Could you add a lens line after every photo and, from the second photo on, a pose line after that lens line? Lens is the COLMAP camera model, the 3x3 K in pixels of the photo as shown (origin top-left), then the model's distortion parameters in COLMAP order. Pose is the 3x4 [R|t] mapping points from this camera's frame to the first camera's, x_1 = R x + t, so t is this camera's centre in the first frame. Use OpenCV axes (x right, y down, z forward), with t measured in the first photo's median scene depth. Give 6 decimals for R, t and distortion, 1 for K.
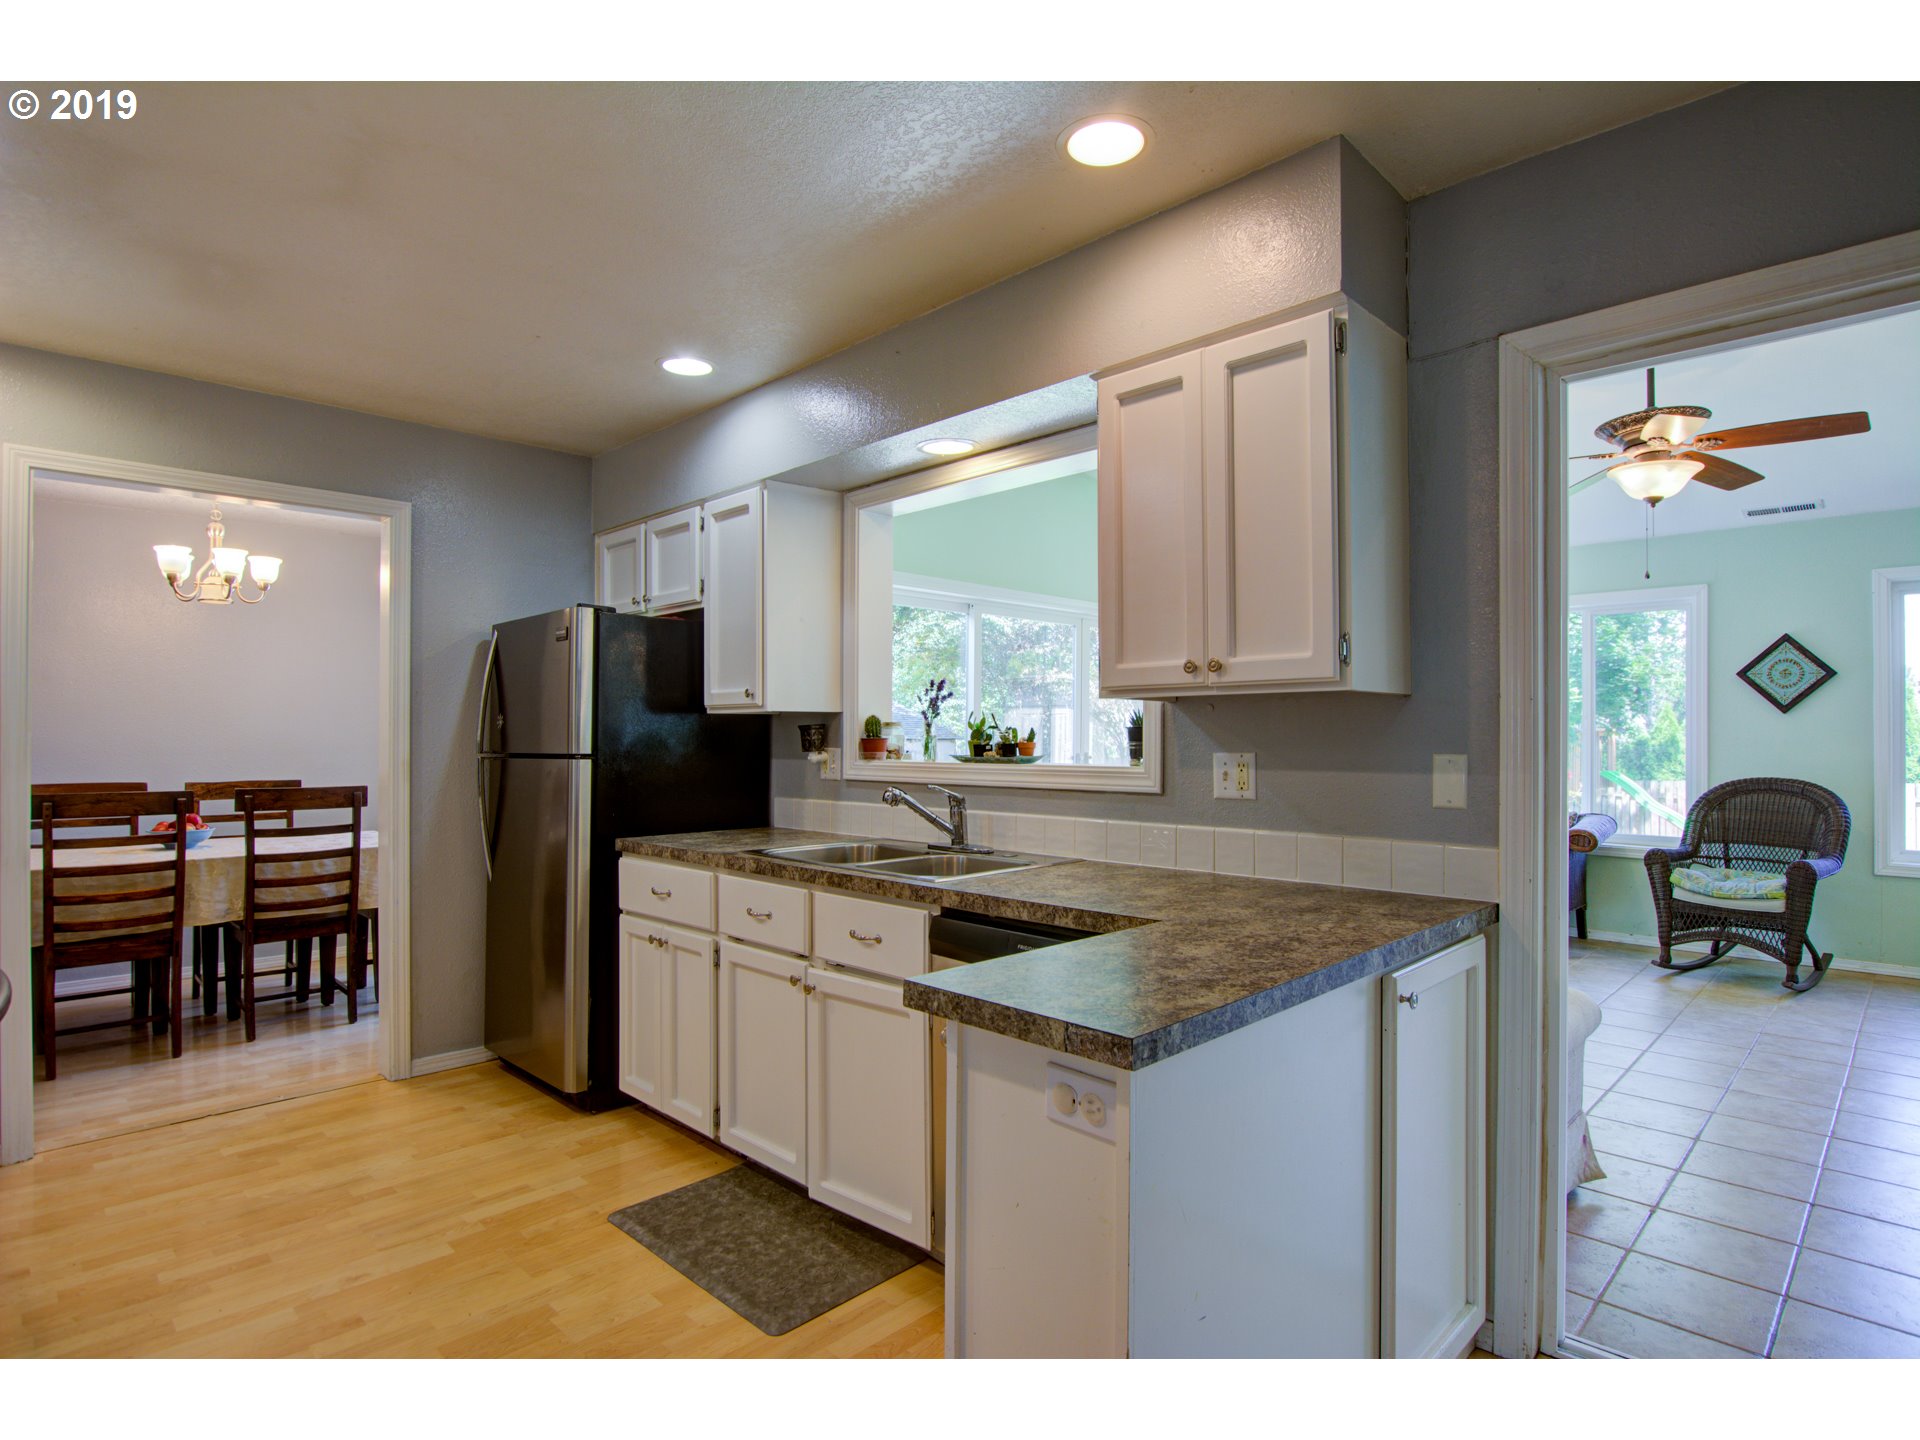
lens RADIAL K [[1003.8, 0, 973.8], [0, 1003.8, 726.3], [0, 0, 1]] dist [-0.028406, -0.000169]
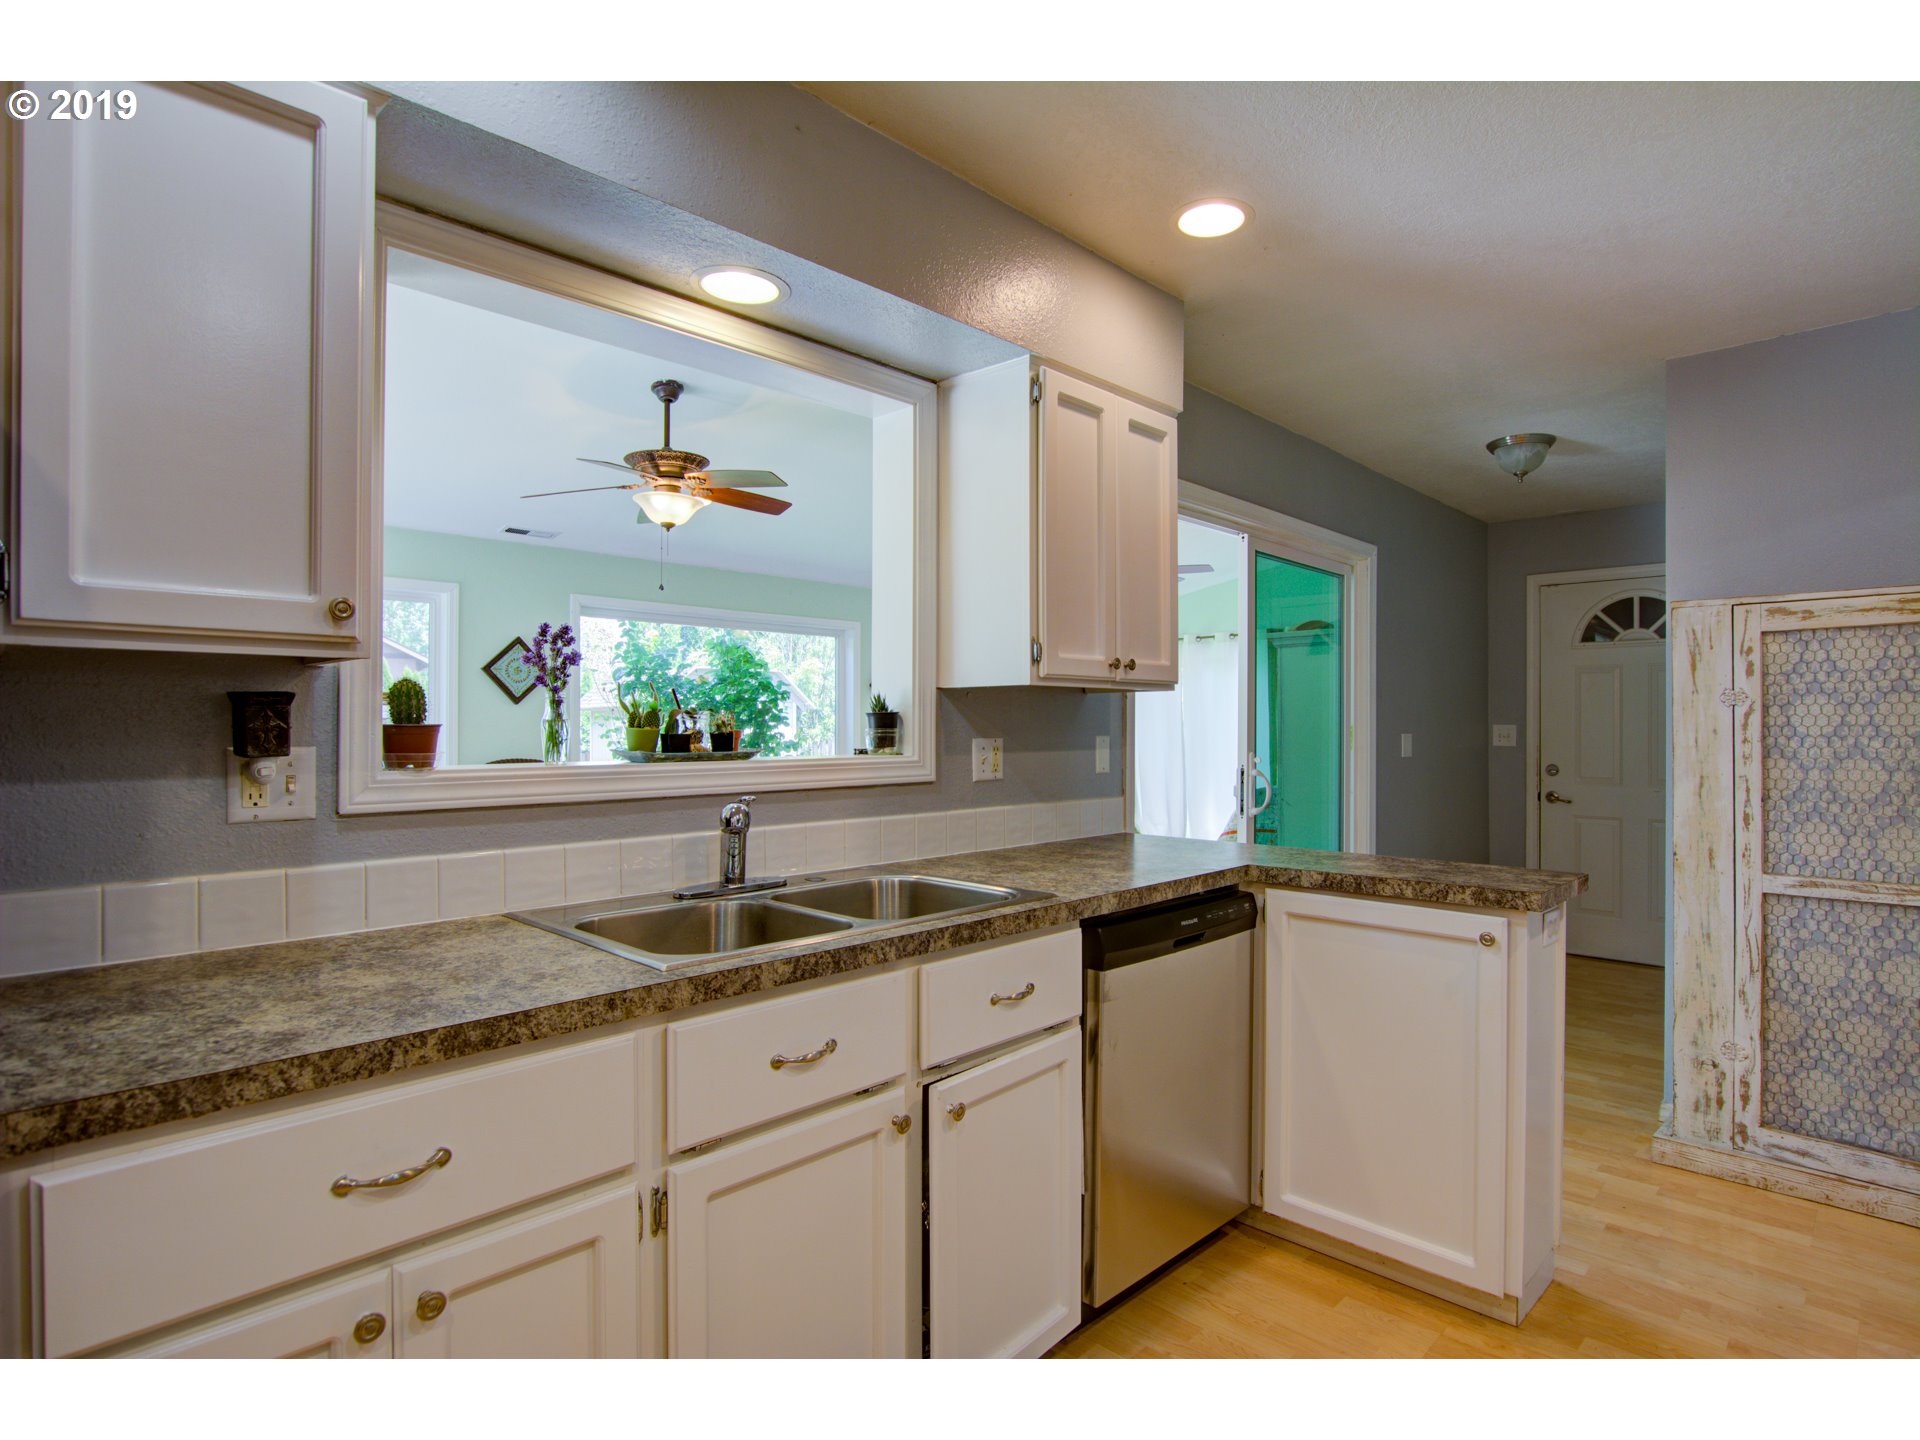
lens RADIAL K [[1003.8, 0, 973.8], [0, 1003.8, 726.3], [0, 0, 1]] dist [-0.028406, -0.000169]
pose [[-0.005004, -0.001197, 0.999987, -0.591295], [-0.011387, 0.999935, 0.001140, 0.008791], [-0.999923, -0.011382, -0.005017, 0.724035]]
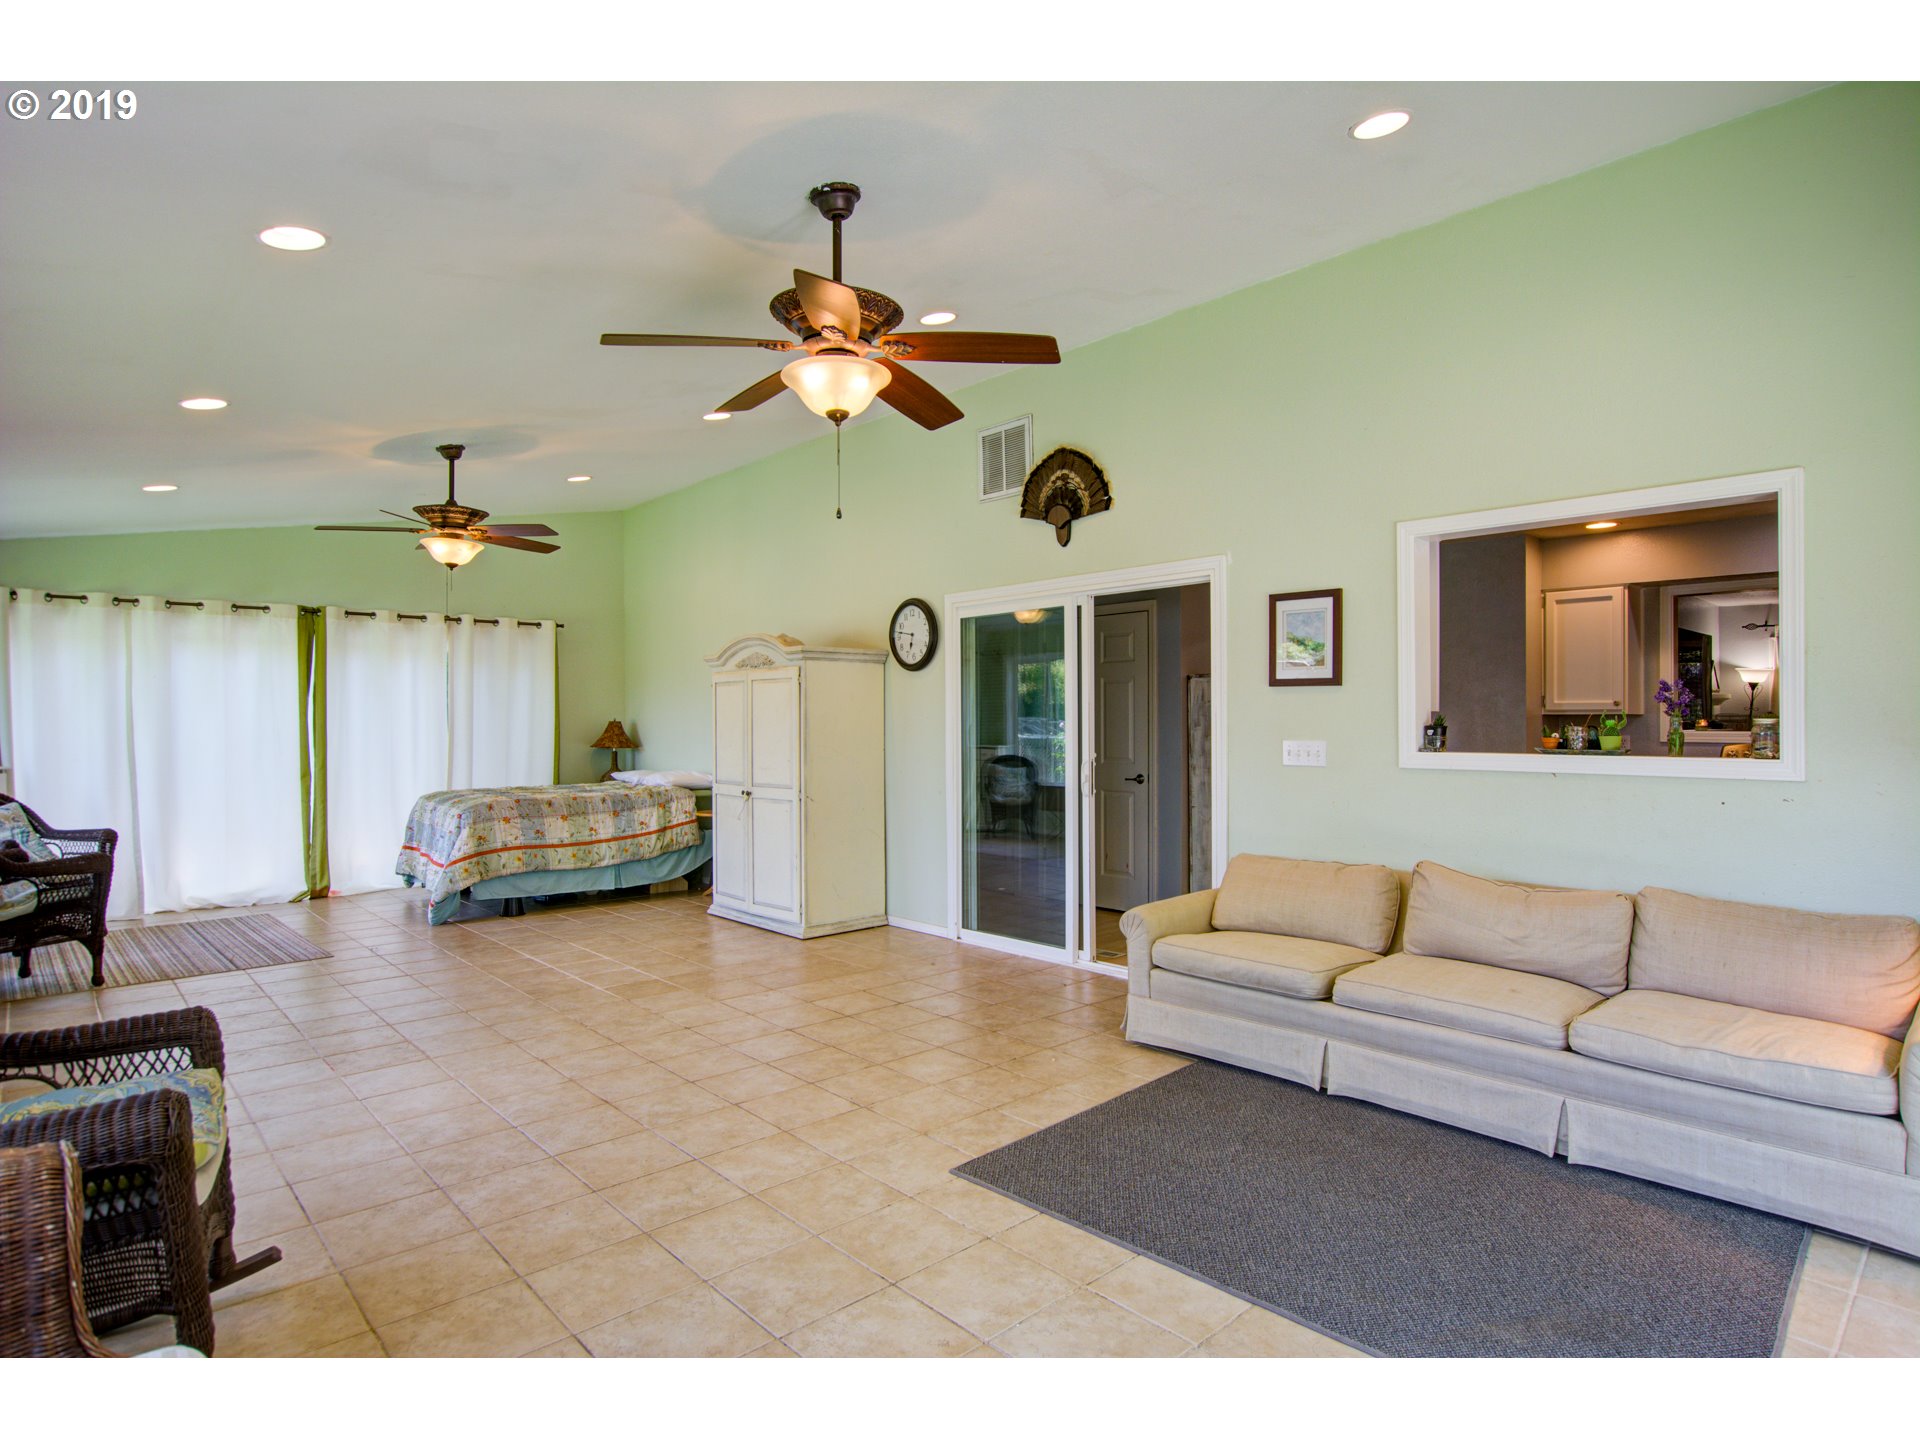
lens RADIAL K [[1012.1, 0, 960.0], [0, 1012.1, 720.0], [0, 0, 1]] dist [-0.026567, 0.000739]
pose [[-0.998945, 0.002217, 0.045869, 0.640699], [0.001466, 0.999865, -0.016392, 0.013713], [-0.045900, -0.016307, -0.998813, 1.991951]]
